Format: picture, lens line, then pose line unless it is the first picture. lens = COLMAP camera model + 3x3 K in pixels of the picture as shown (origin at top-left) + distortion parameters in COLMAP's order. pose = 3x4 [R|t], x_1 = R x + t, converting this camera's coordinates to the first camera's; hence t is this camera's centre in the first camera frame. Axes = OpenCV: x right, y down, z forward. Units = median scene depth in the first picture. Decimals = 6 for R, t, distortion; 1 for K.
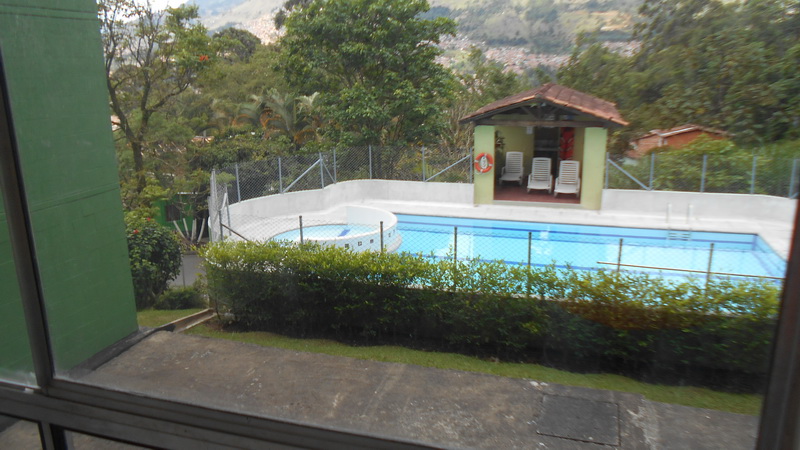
lens RADIAL K [[626.6, 0, 403.8], [0, 626.6, 229.7], [0, 0, 1]] dist [-0.005635, 0.014320]
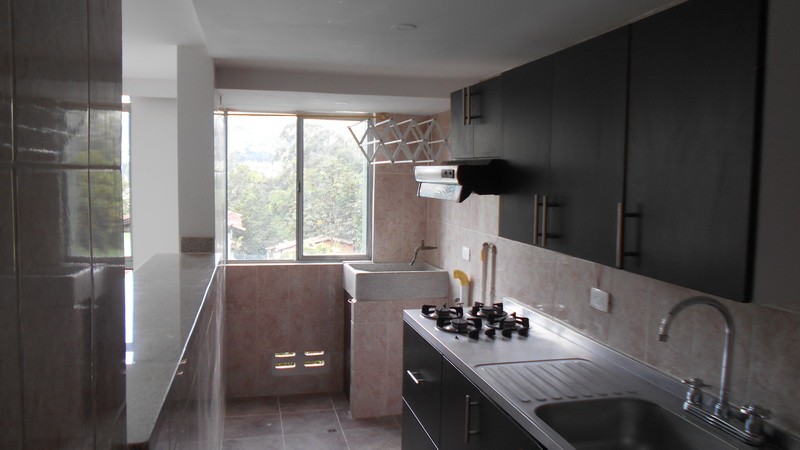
lens RADIAL K [[626.2, 0, 411.2], [0, 626.2, 228.9], [0, 0, 1]] dist [-0.075272, 0.072247]
pose [[0.854460, -0.005222, 0.519491, -0.007599], [0.099415, 0.983114, -0.153636, 0.043780], [-0.509917, 0.182921, 0.840550, -0.174524]]
